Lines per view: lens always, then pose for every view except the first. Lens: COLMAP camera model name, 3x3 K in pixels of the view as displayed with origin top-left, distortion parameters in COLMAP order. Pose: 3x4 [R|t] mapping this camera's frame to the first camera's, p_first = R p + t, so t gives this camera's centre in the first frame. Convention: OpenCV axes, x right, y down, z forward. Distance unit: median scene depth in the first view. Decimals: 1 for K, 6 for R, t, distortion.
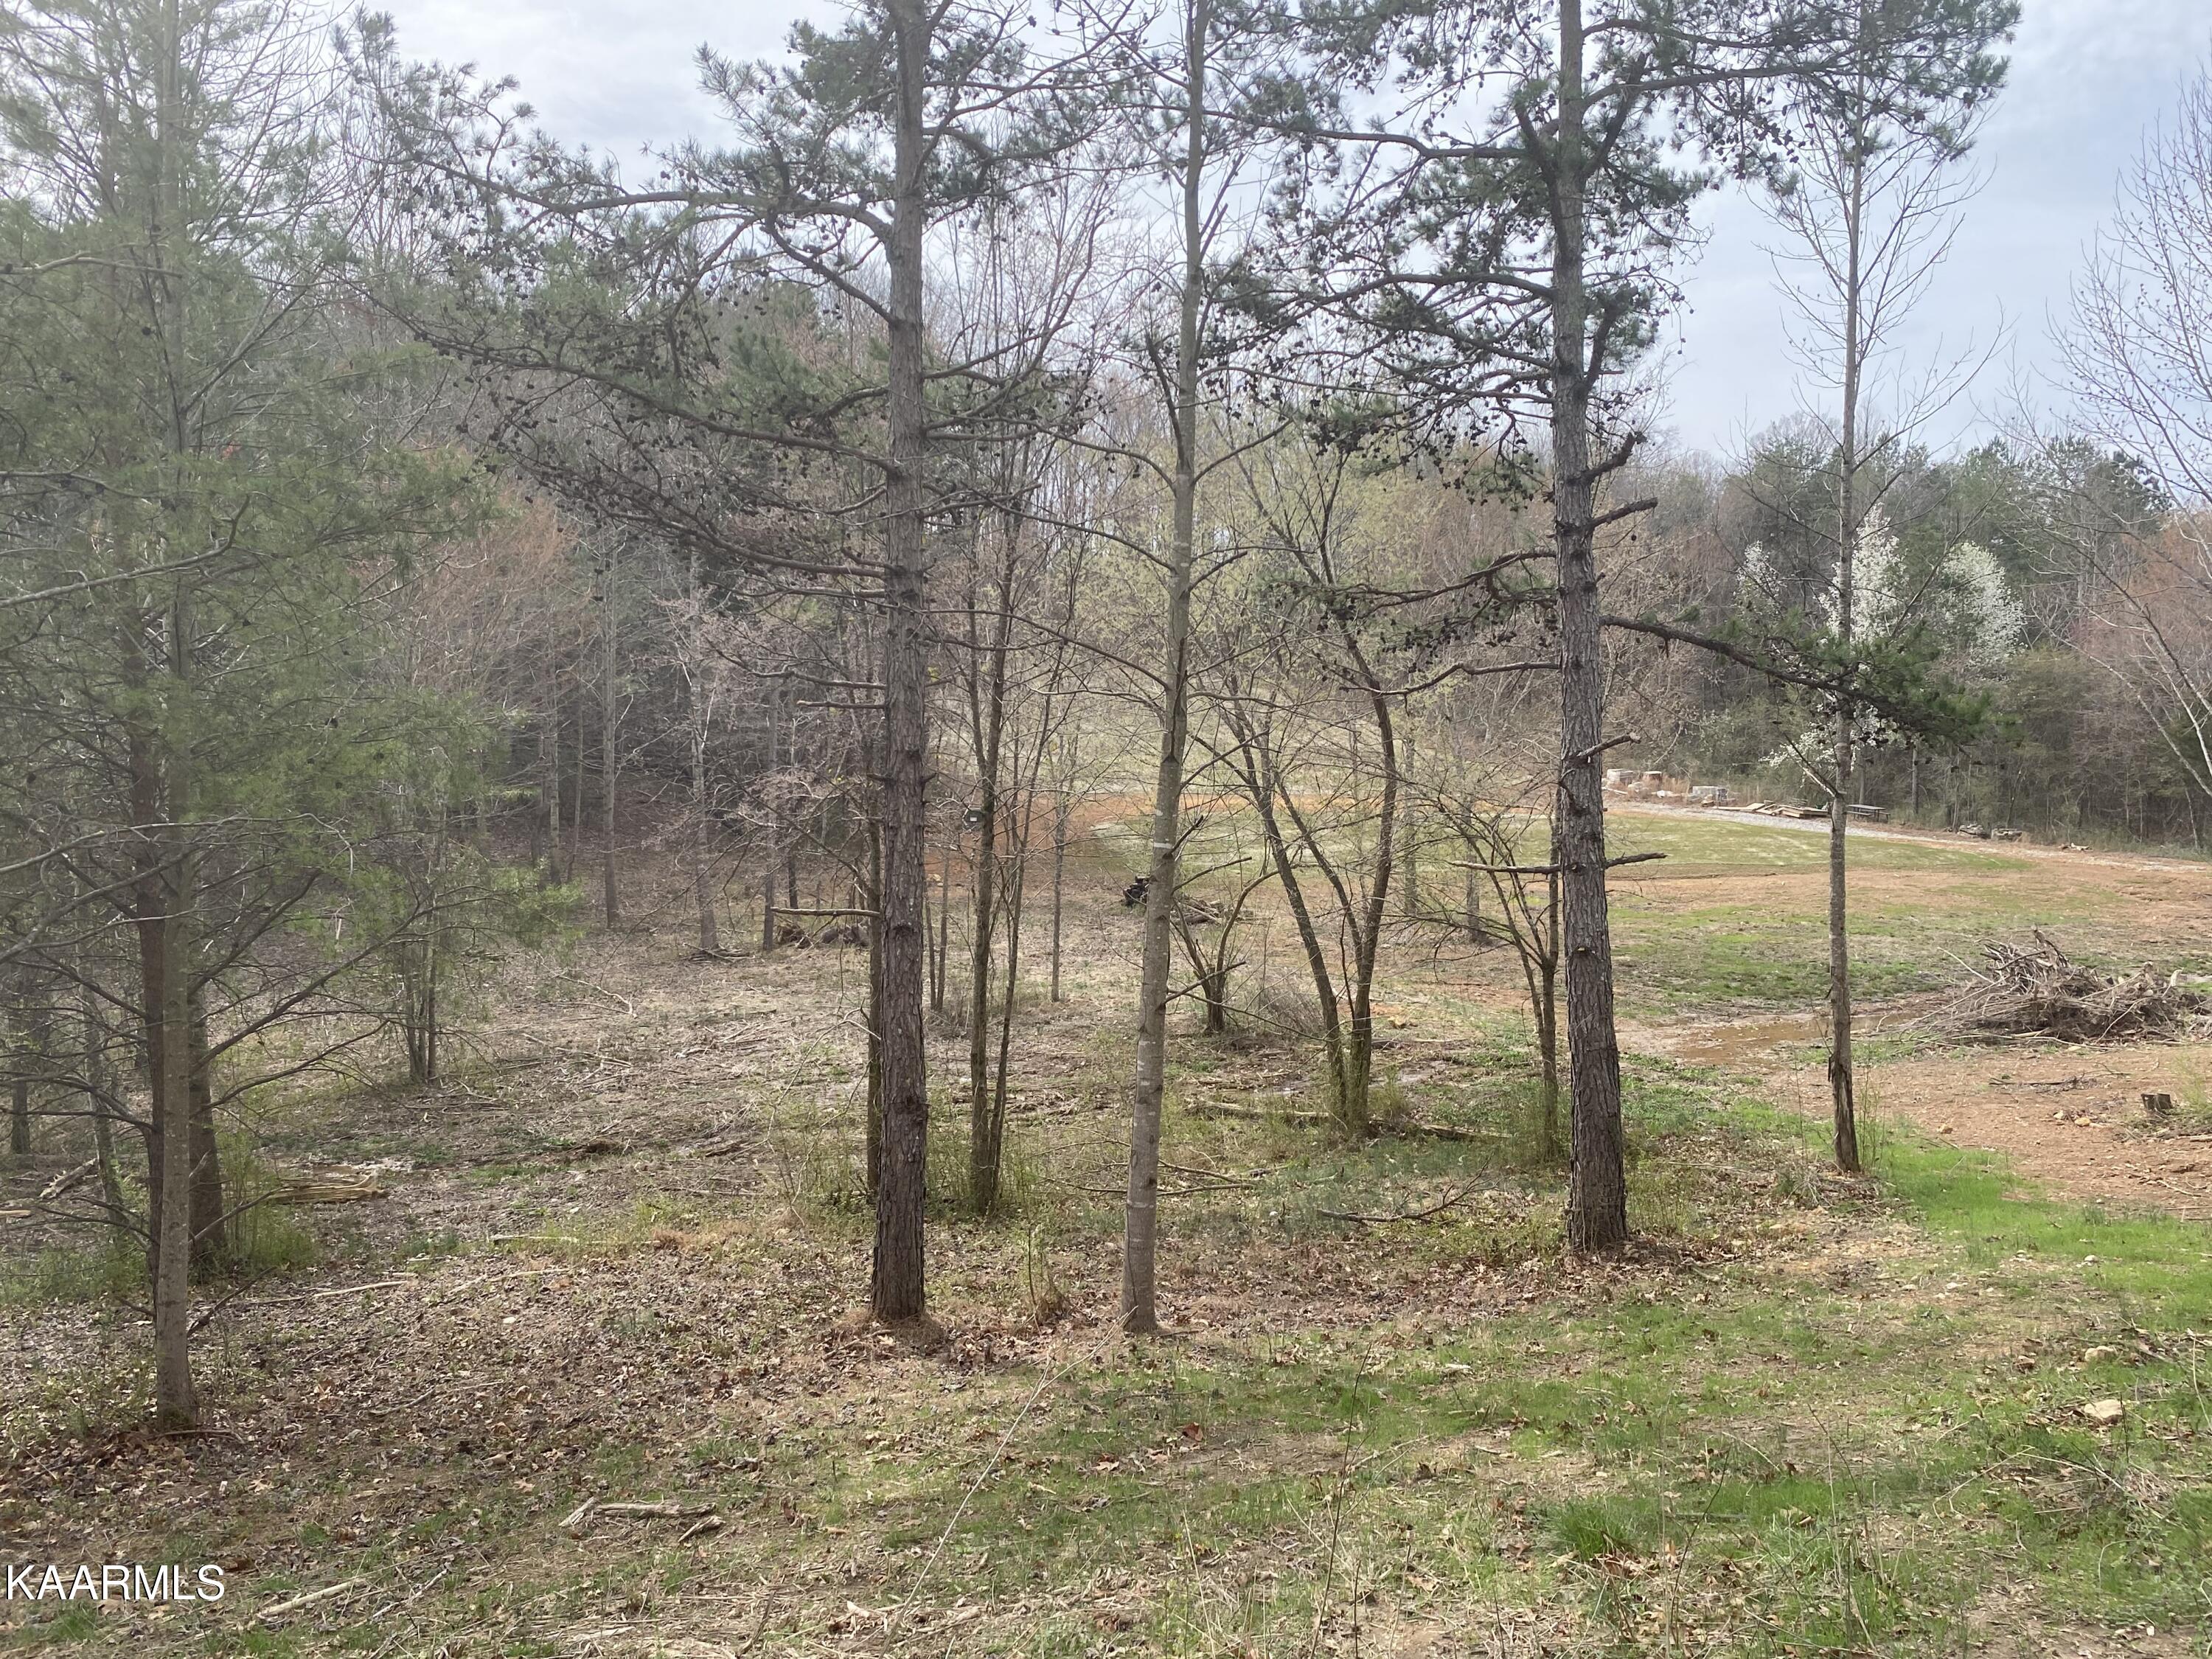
lens RADIAL K [[1678.0, 0, 1104.2], [0, 1678.0, 826.6], [0, 0, 1]] dist [0.026560, 0.001449]
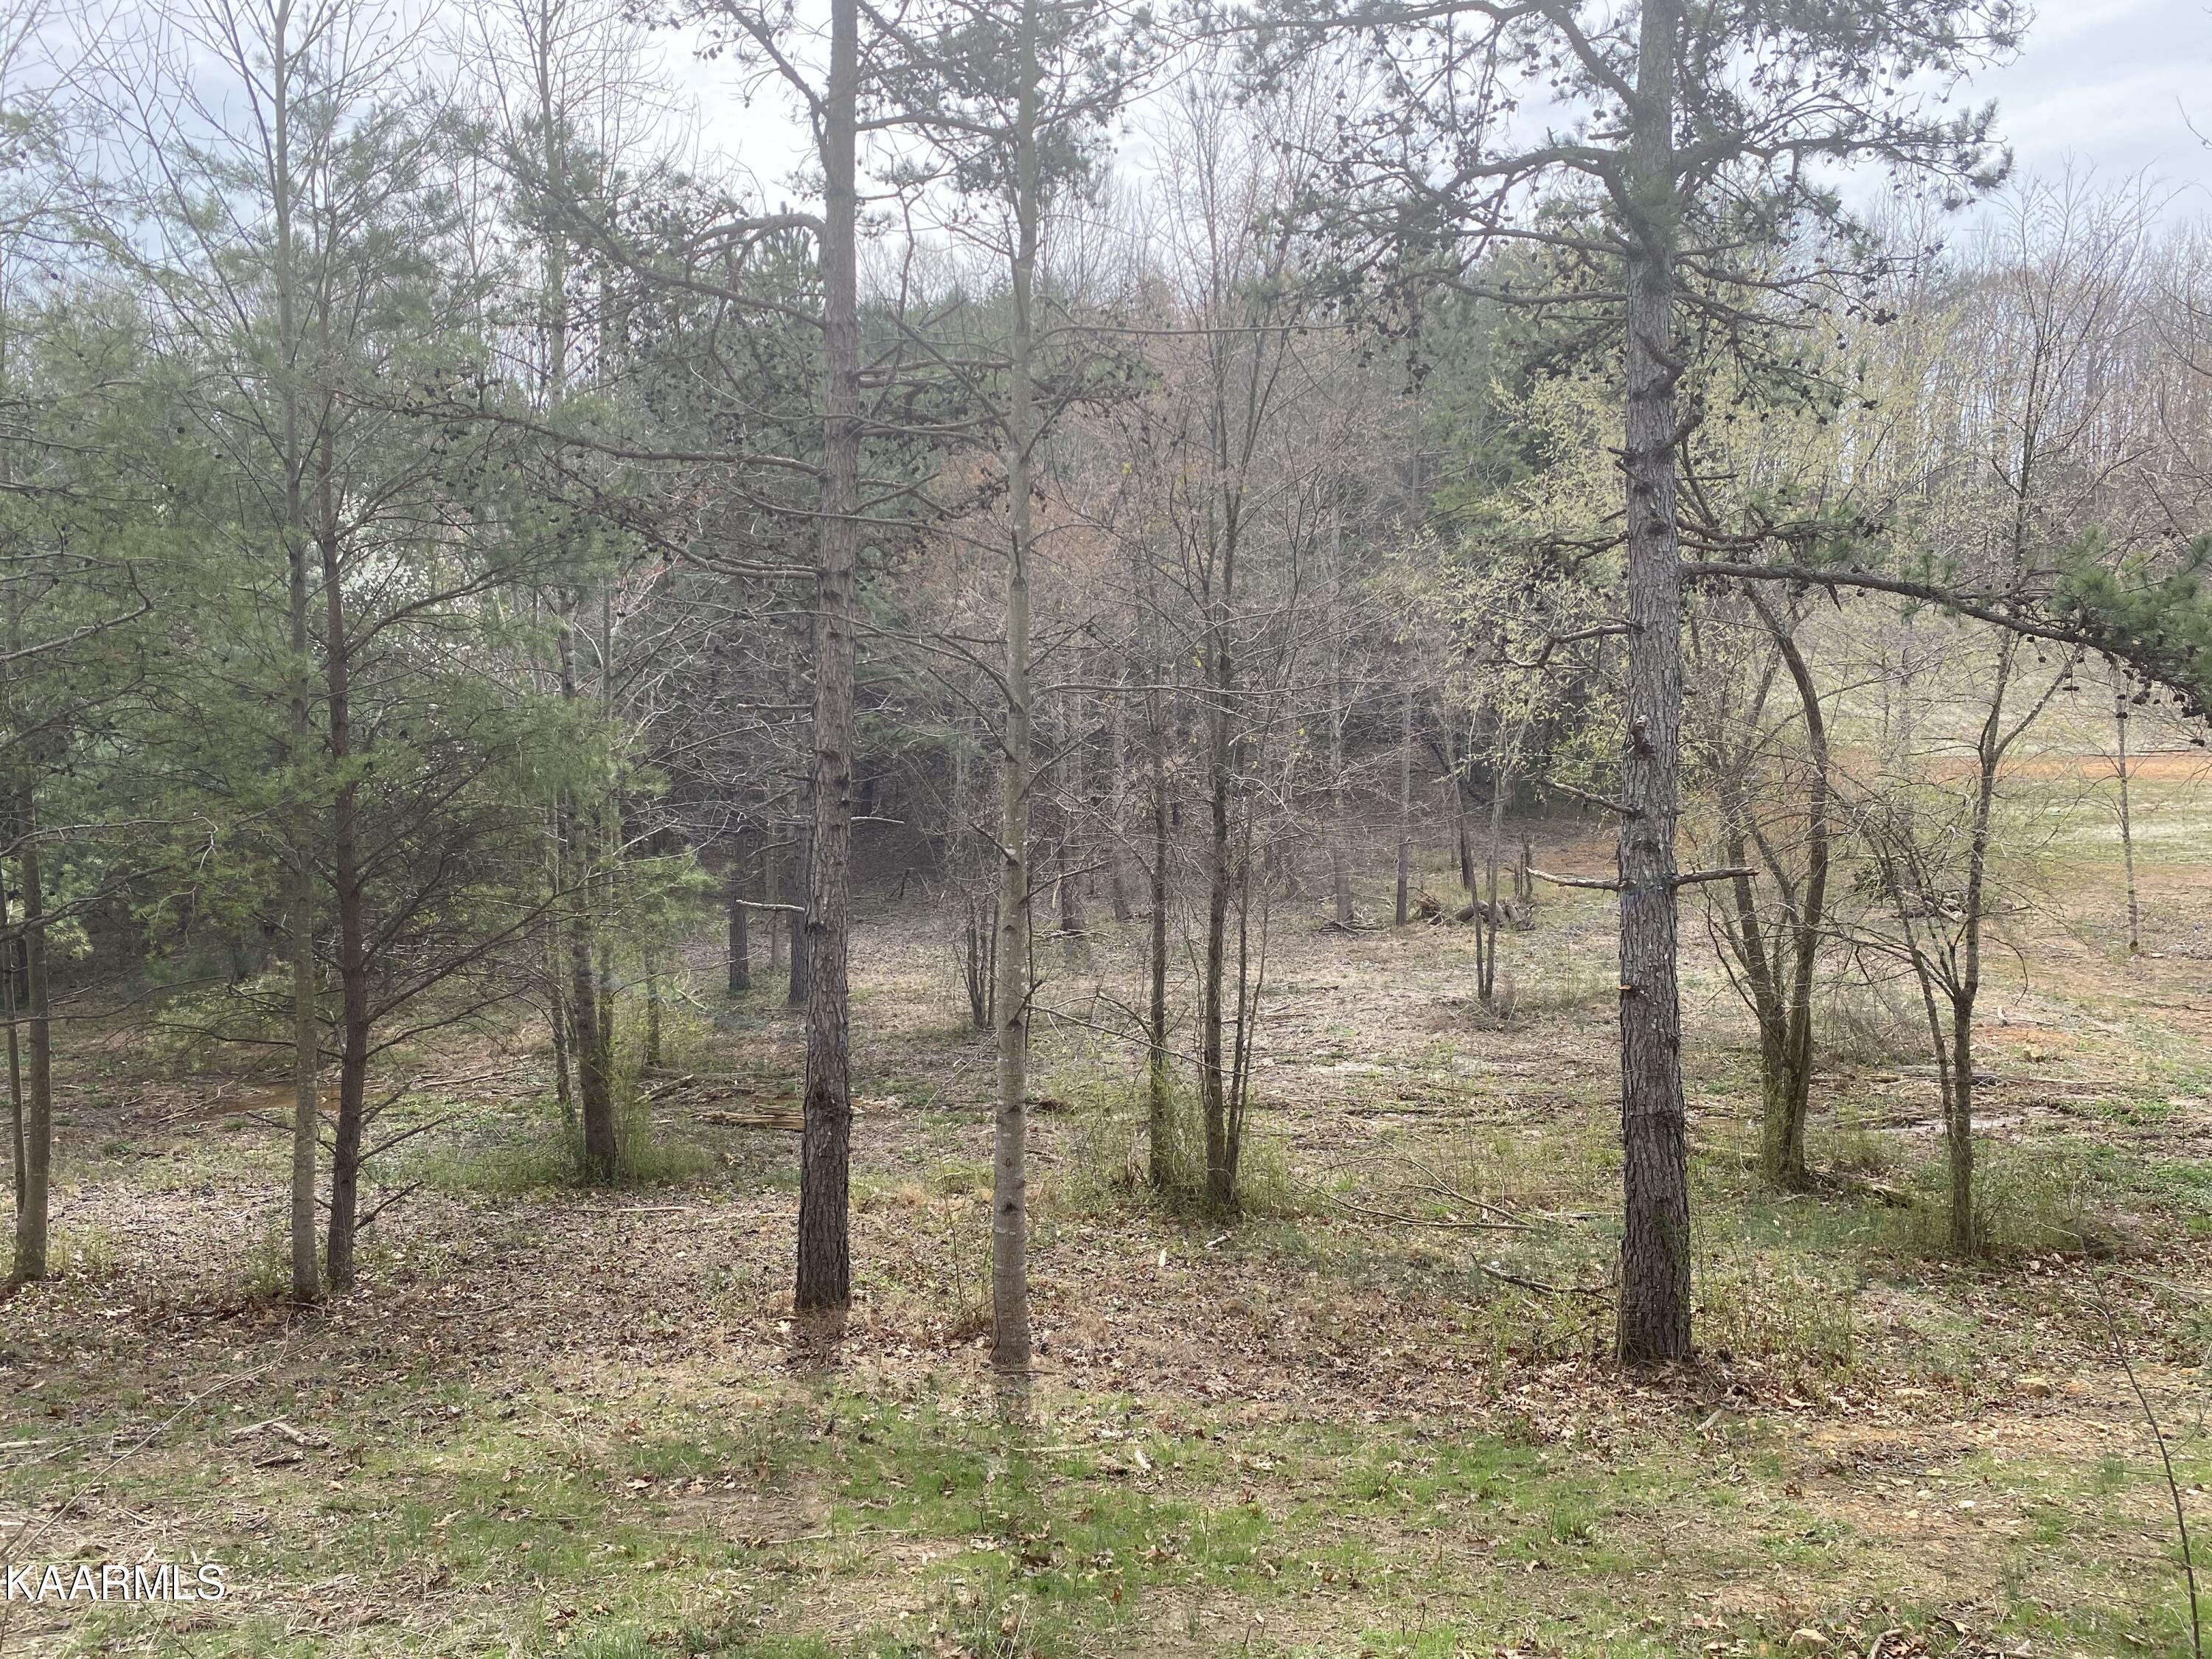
lens RADIAL K [[1678.0, 0, 1104.9], [0, 1678.0, 829.3], [0, 0, 1]] dist [0.026560, 0.001449]
pose [[0.855393, 0.014895, -0.517765, 0.327695], [-0.002462, 0.999692, 0.024692, -0.013676], [0.517974, -0.019846, 0.855166, 0.131597]]
